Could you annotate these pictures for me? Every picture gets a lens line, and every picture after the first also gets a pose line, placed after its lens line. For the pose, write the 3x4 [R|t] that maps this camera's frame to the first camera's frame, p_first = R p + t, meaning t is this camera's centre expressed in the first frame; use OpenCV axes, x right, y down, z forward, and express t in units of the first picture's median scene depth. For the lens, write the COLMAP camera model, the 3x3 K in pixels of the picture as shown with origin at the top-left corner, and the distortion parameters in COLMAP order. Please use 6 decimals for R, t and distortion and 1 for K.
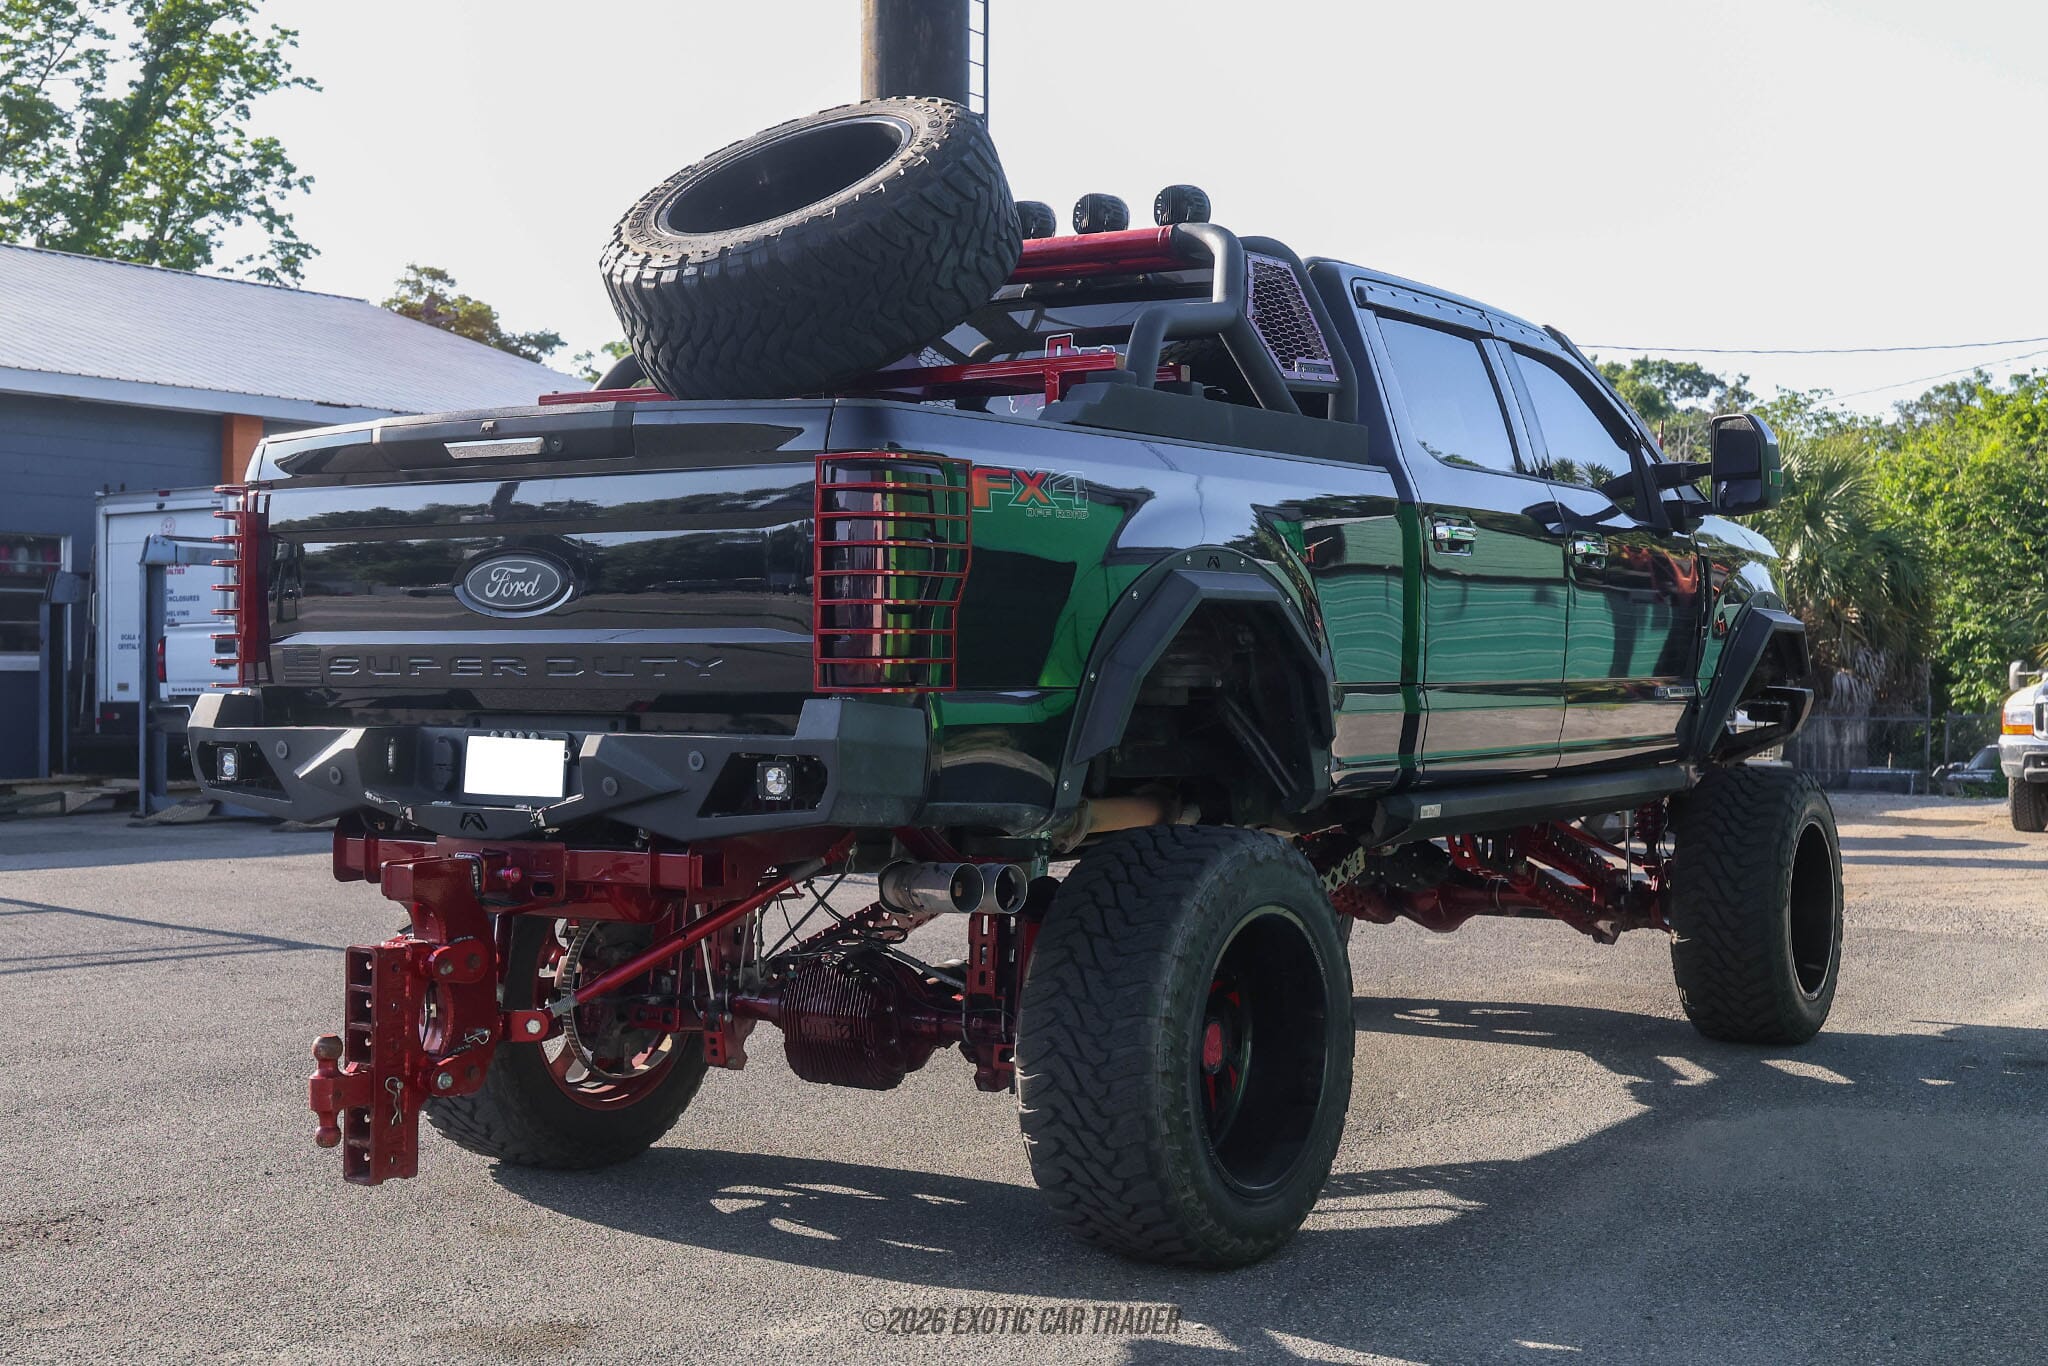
lens RADIAL K [[2522.6, 0, 1012.1], [0, 2522.6, 686.9], [0, 0, 1]] dist [0.017694, 0.000000]
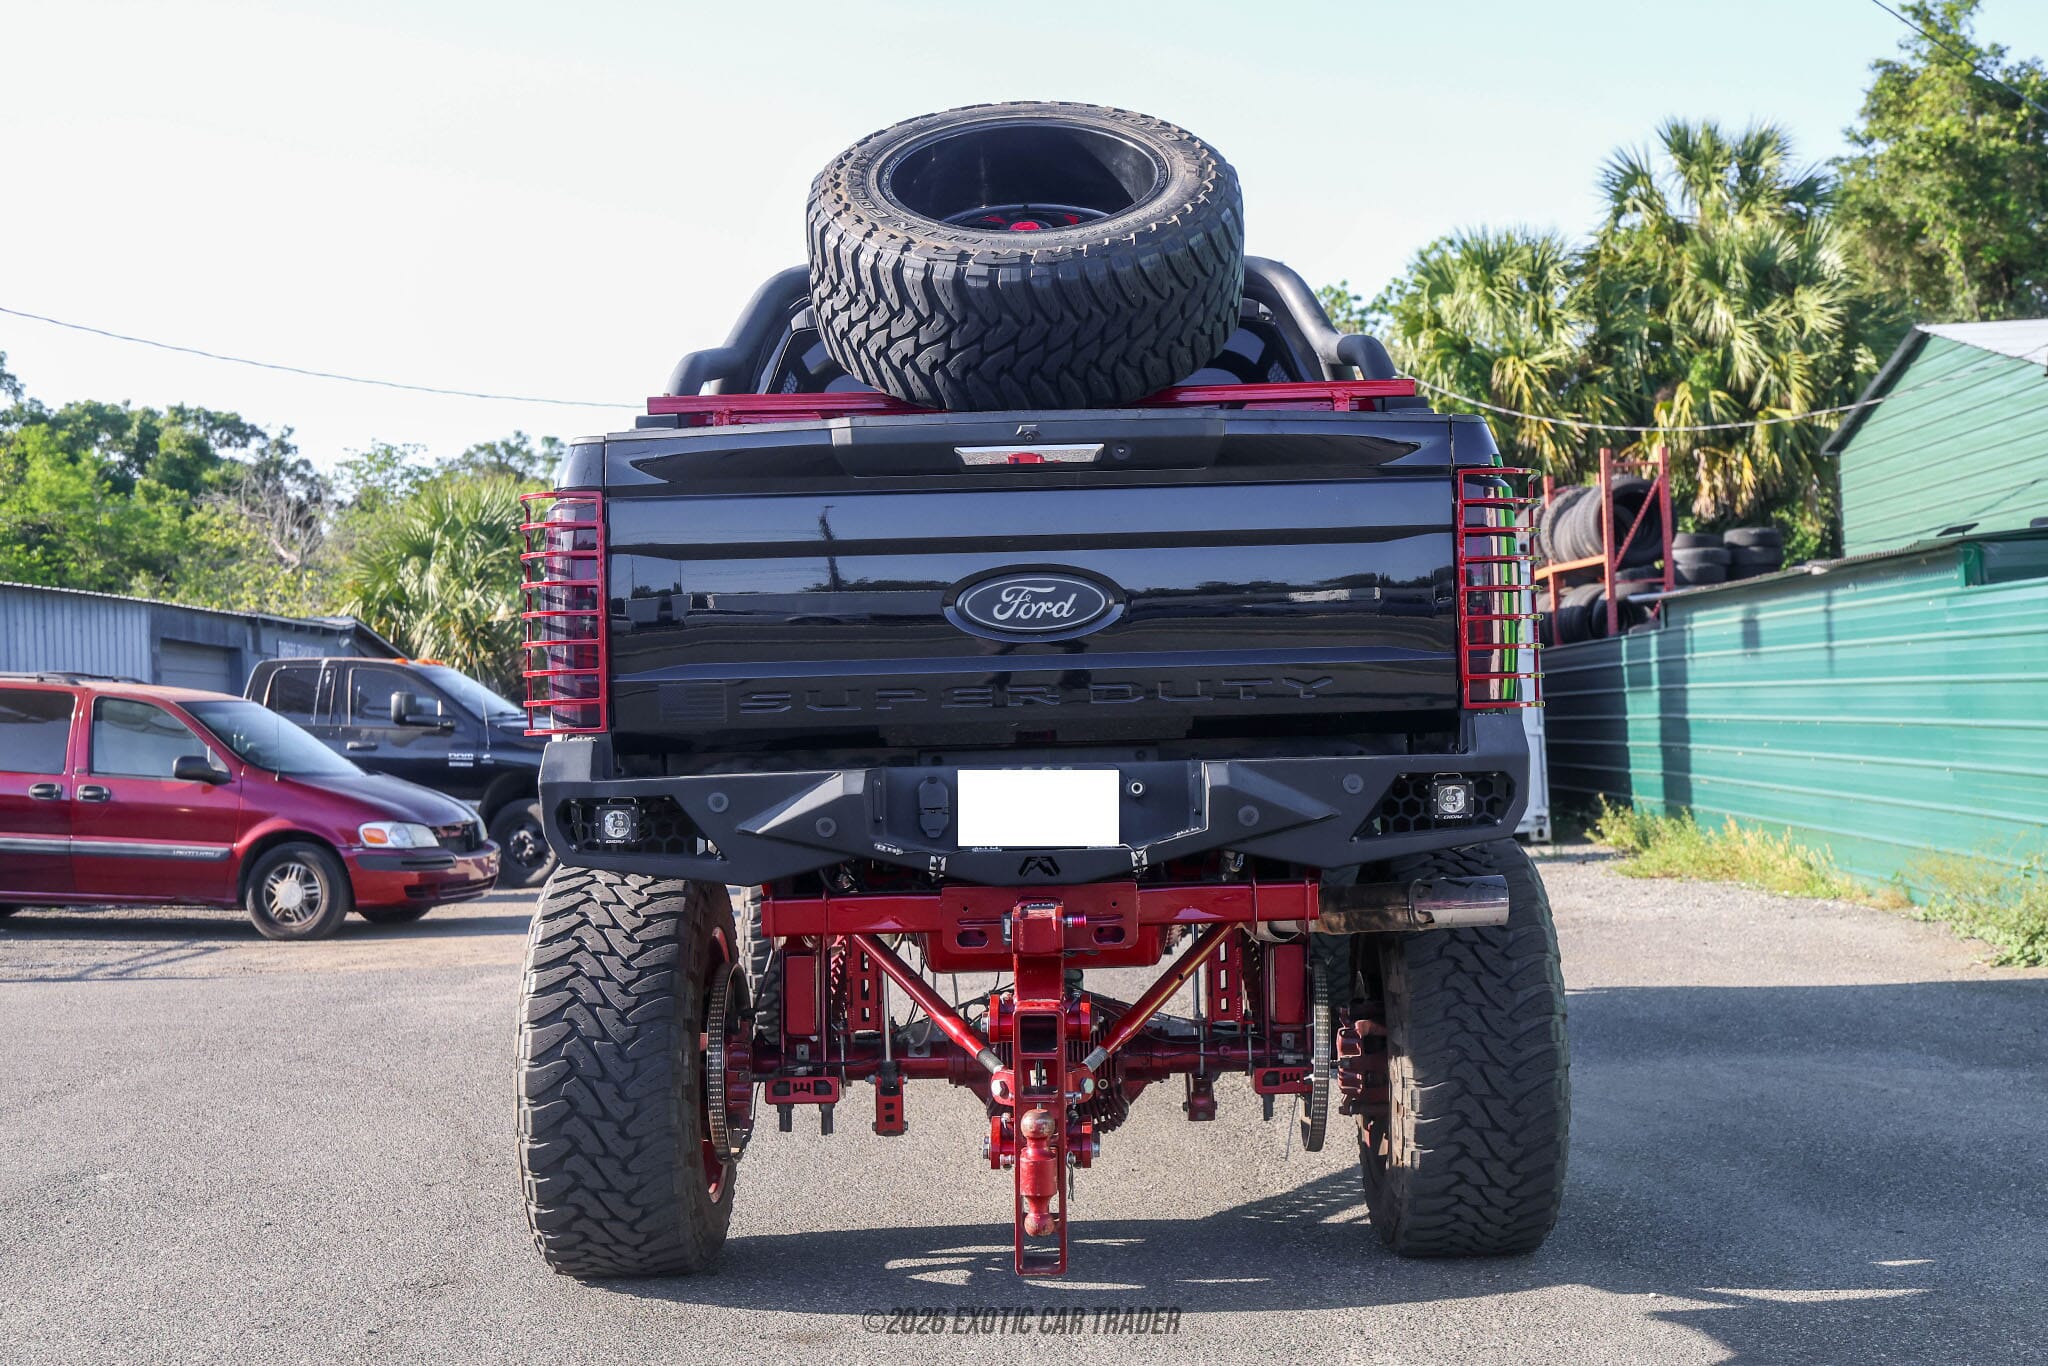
lens RADIAL K [[2588.7, 0, 994.2], [0, 2588.7, 773.6], [0, 0, 1]] dist [-0.014457, 0.000000]
pose [[0.822084, -0.038463, 0.568066, -0.664865], [0.032927, 0.999257, 0.020008, 0.000801], [-0.568414, 0.002256, 0.822740, 0.216655]]
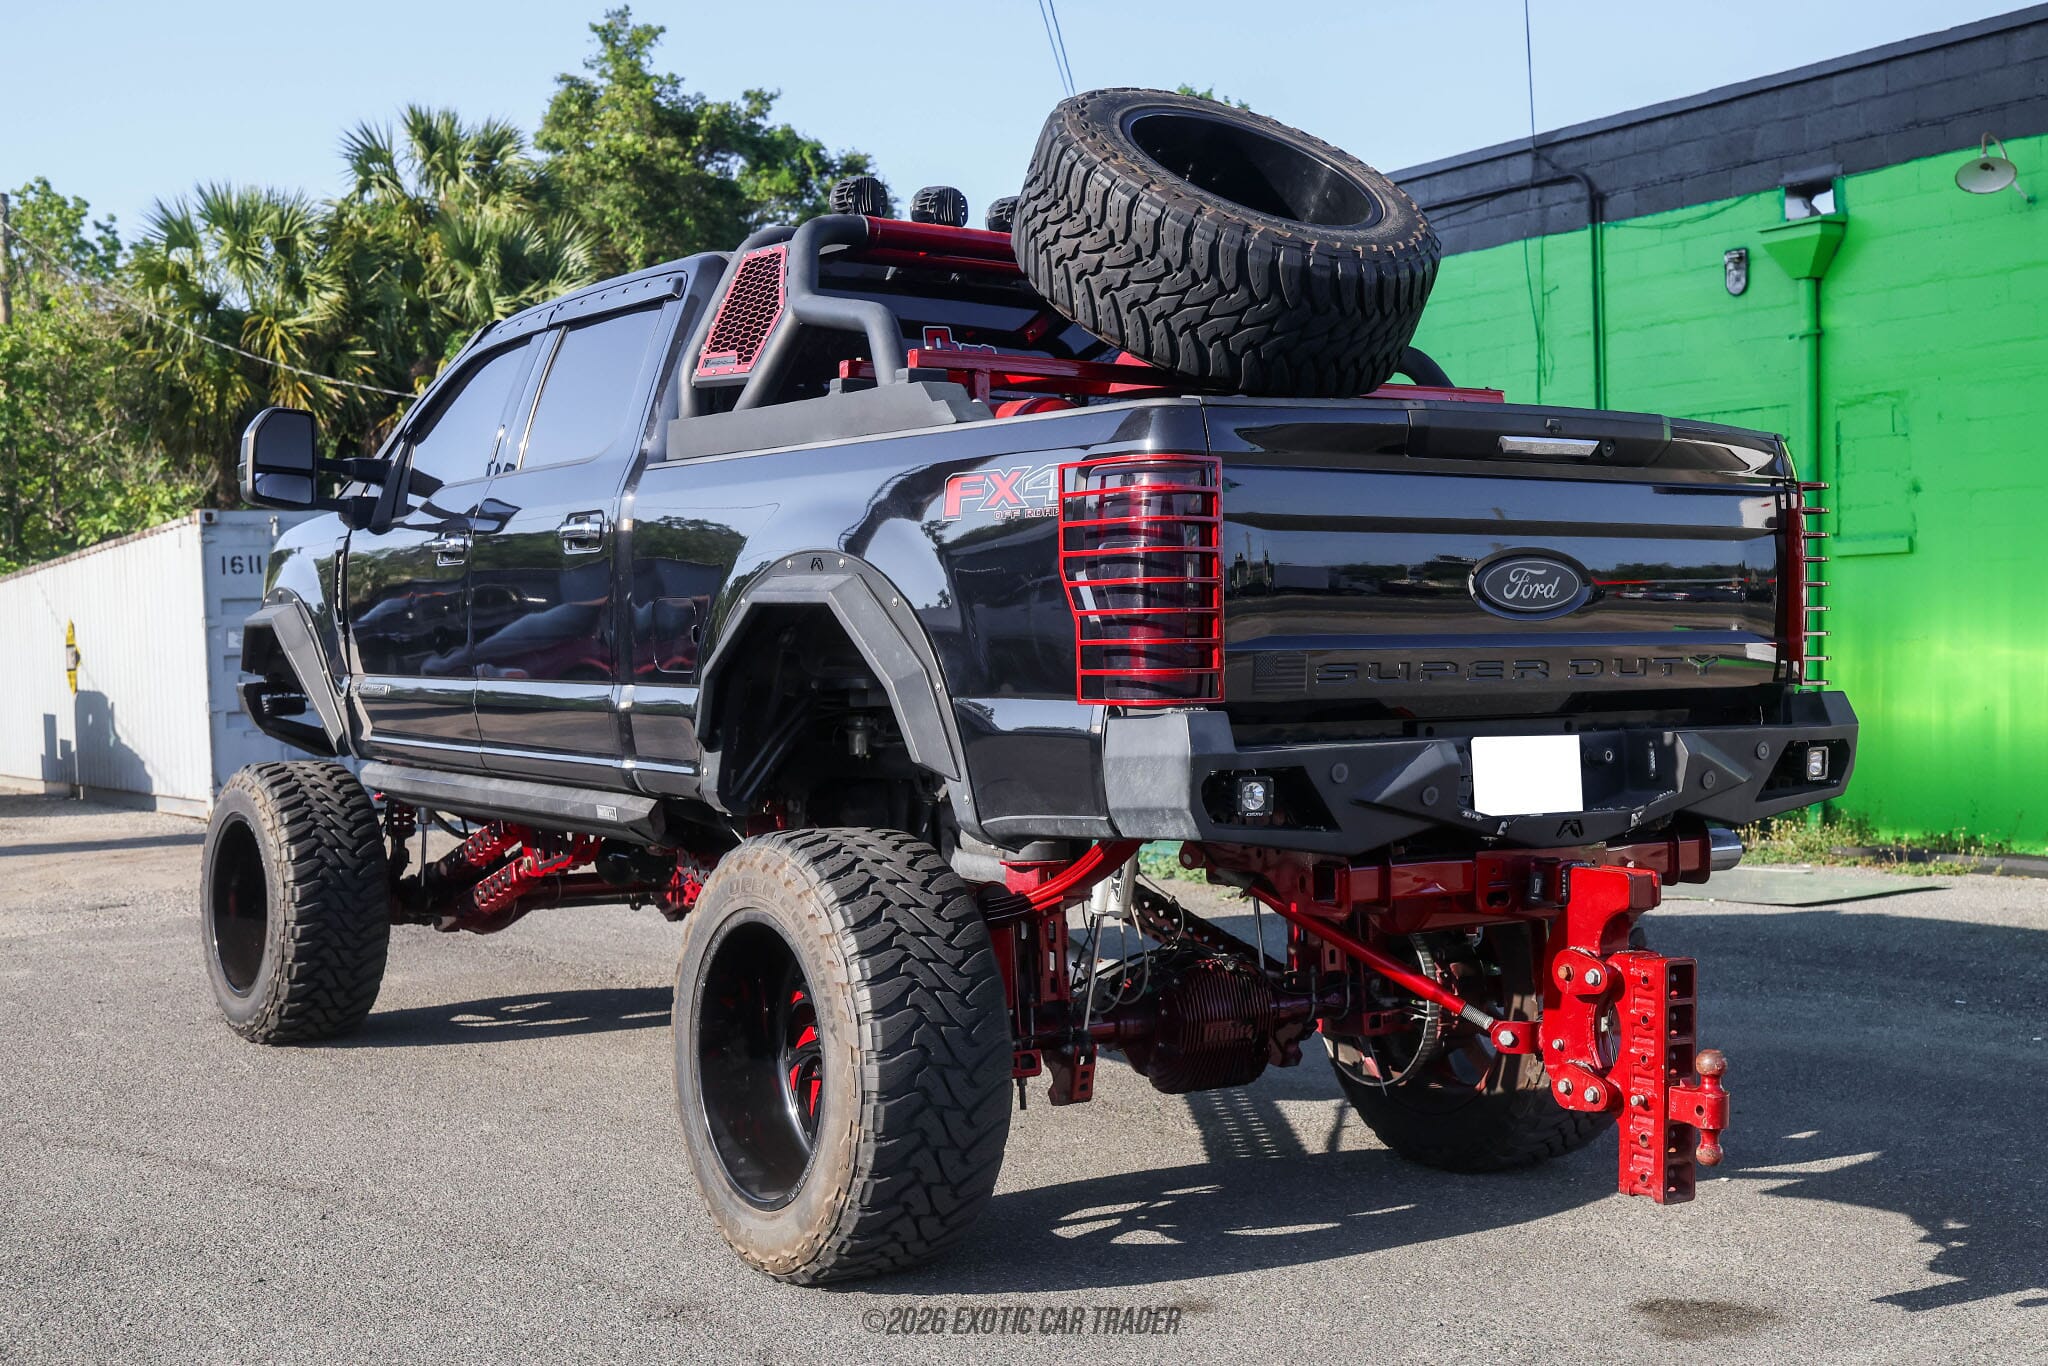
lens RADIAL K [[2485.5, 0, 1011.6], [0, 2485.5, 678.1], [0, 0, 1]] dist [0.024705, 0.000000]
pose [[0.369116, -0.021019, 0.929146, -1.046485], [0.018925, 0.999707, 0.015097, -0.020966], [-0.929191, 0.012011, 0.369406, 0.745764]]
